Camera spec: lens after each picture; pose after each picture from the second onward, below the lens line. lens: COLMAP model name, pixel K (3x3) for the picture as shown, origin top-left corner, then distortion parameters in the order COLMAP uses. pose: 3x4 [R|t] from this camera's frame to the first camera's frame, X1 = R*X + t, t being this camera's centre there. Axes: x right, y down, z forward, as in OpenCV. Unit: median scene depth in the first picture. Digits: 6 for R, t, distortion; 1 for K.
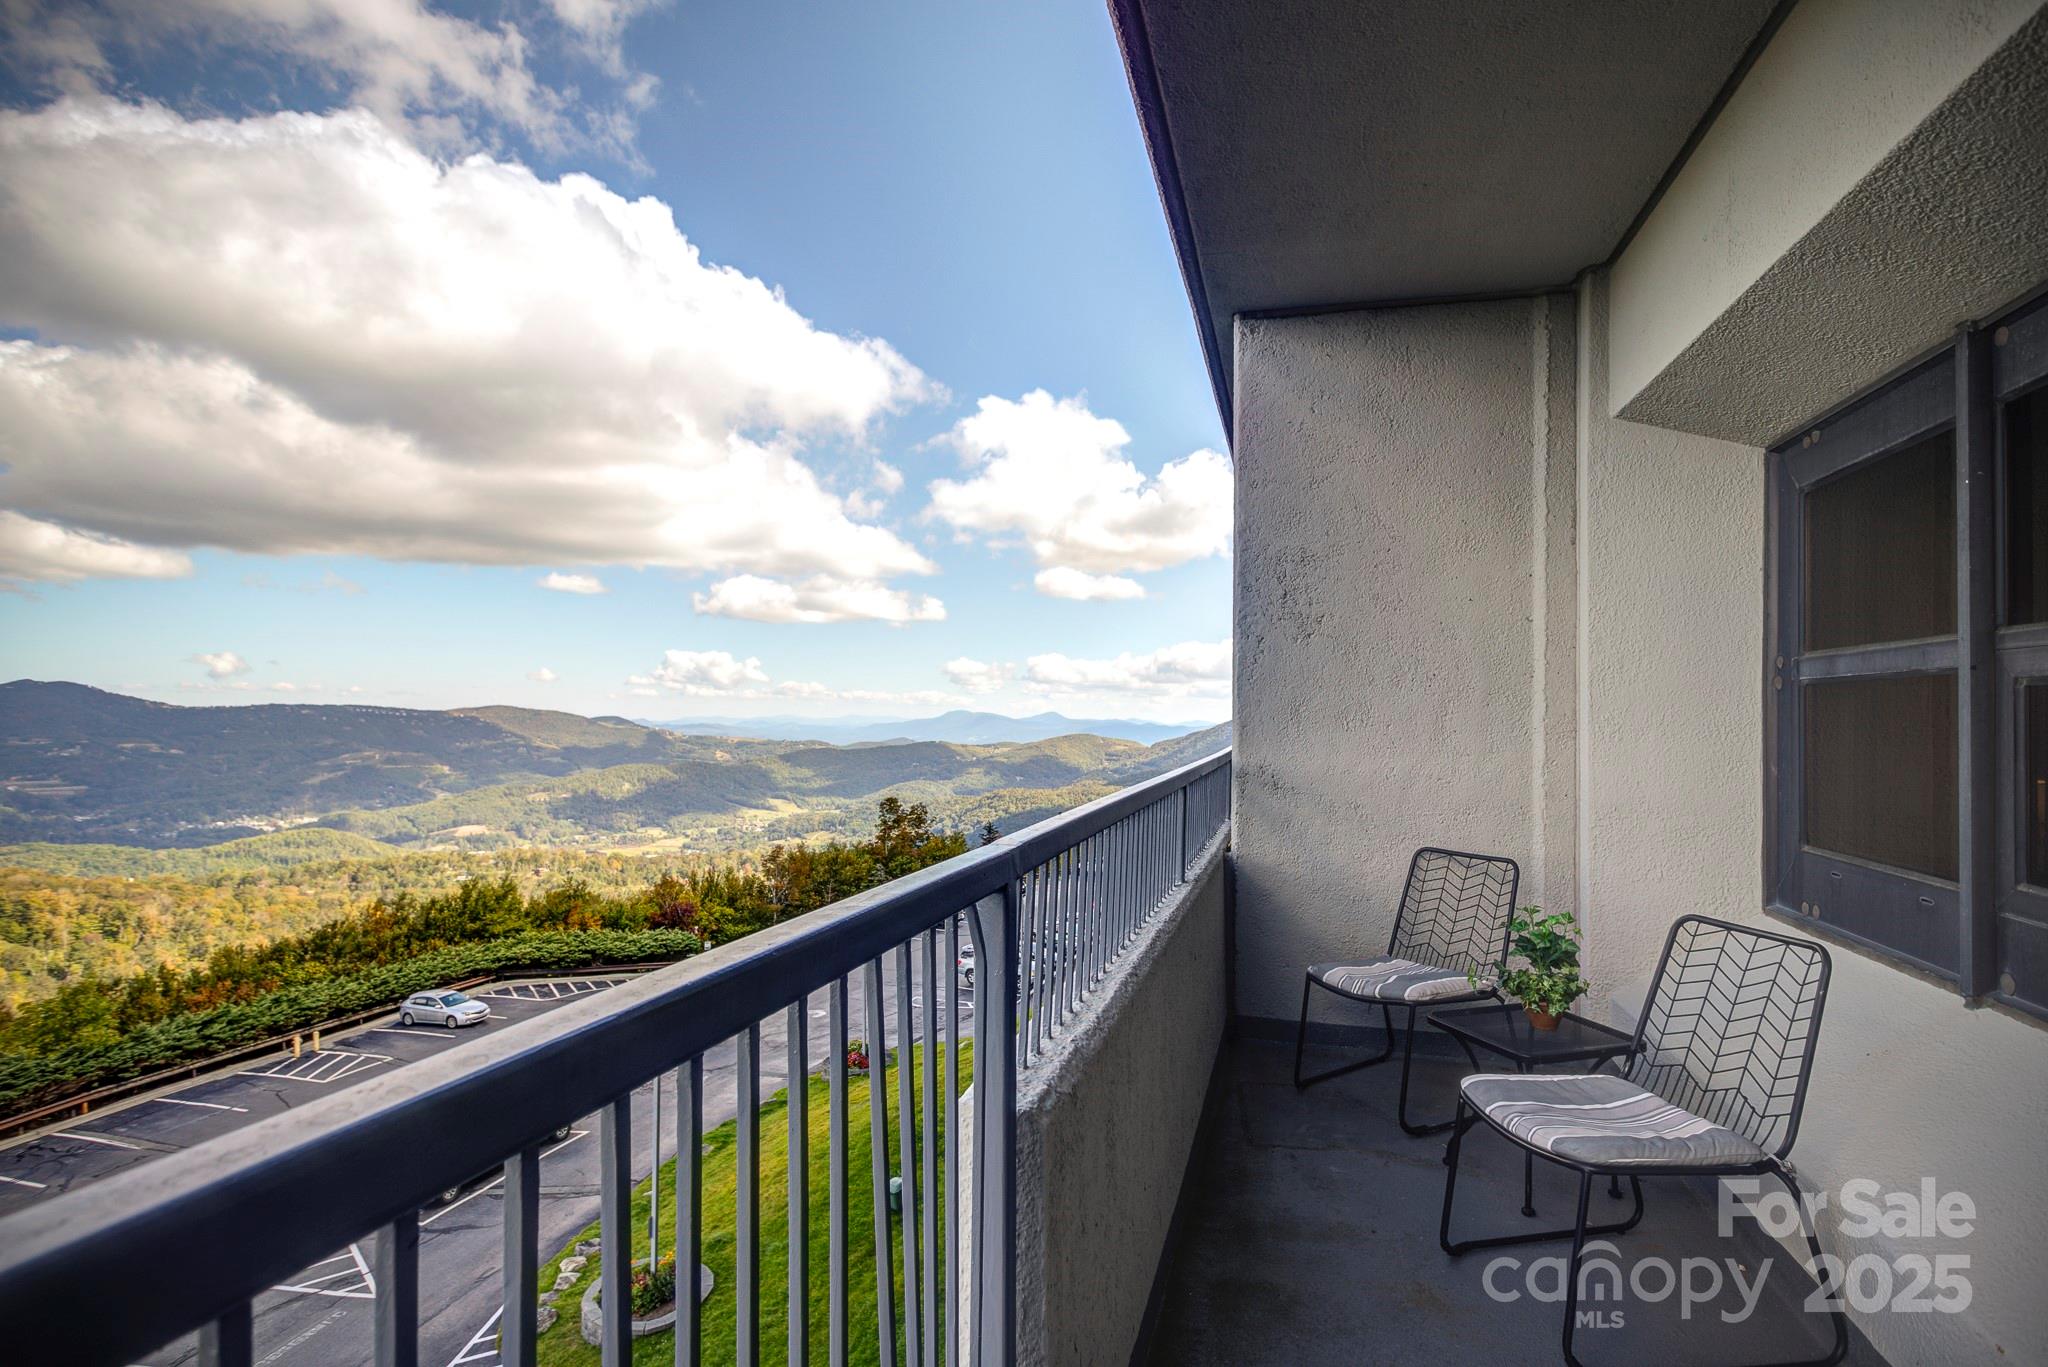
lens RADIAL K [[1011.8, 0, 1036.4], [0, 1011.8, 692.6], [0, 0, 1]] dist [-0.012120, 0.005967]
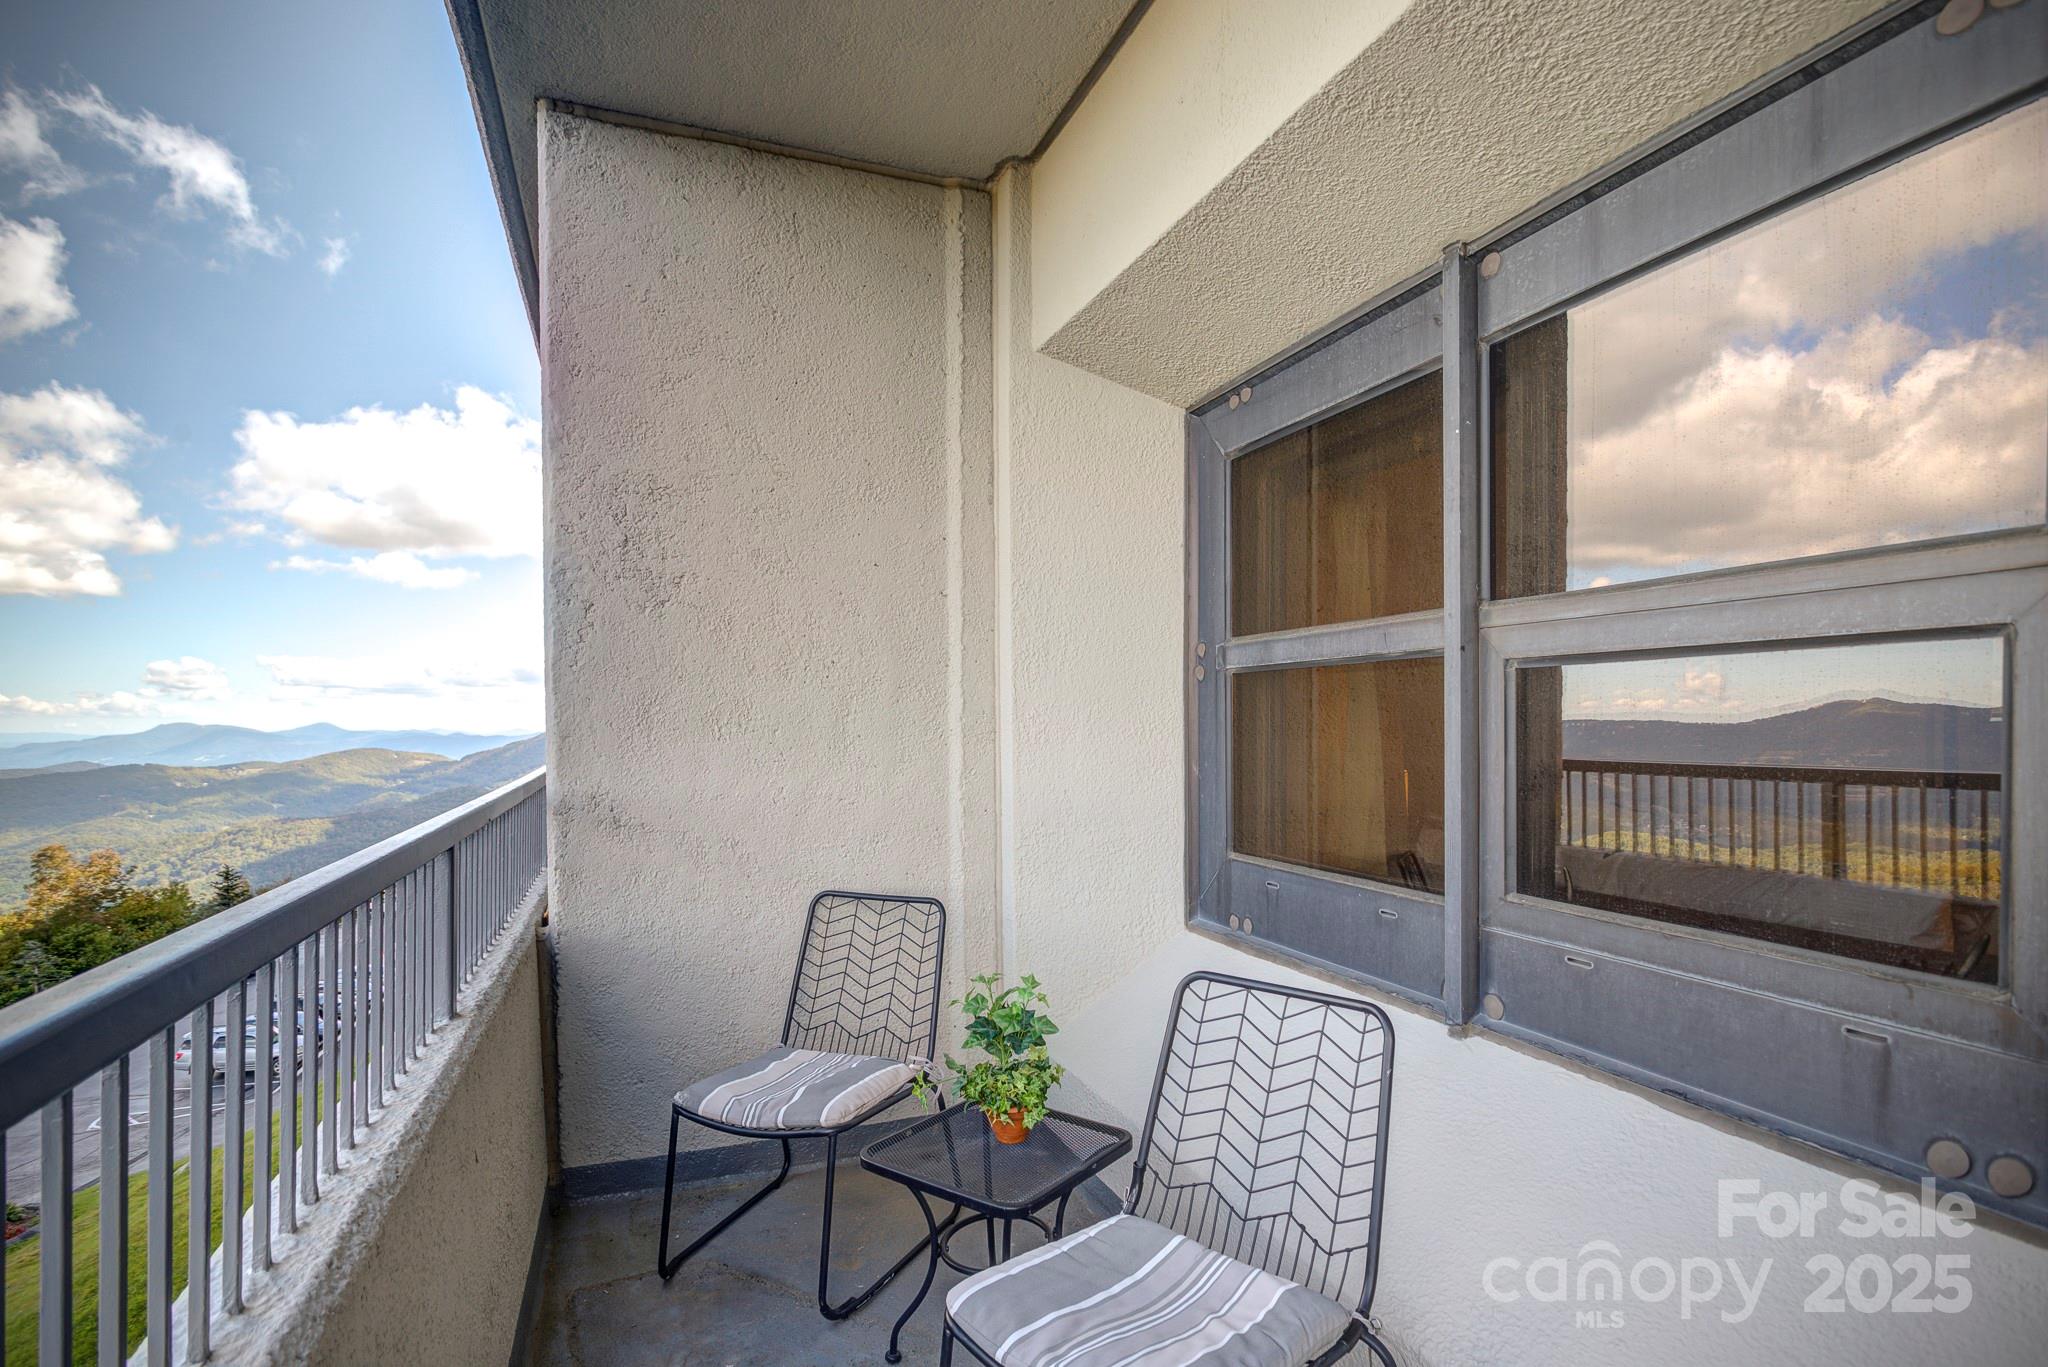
lens RADIAL K [[1011.8, 0, 1010.4], [0, 1011.8, 734.8], [0, 0, 1]] dist [-0.012120, 0.005967]
pose [[0.818533, -0.026056, 0.573868, 0.077006], [0.004753, 0.999244, 0.038590, 0.009544], [-0.574440, -0.028860, 0.818038, 0.348326]]
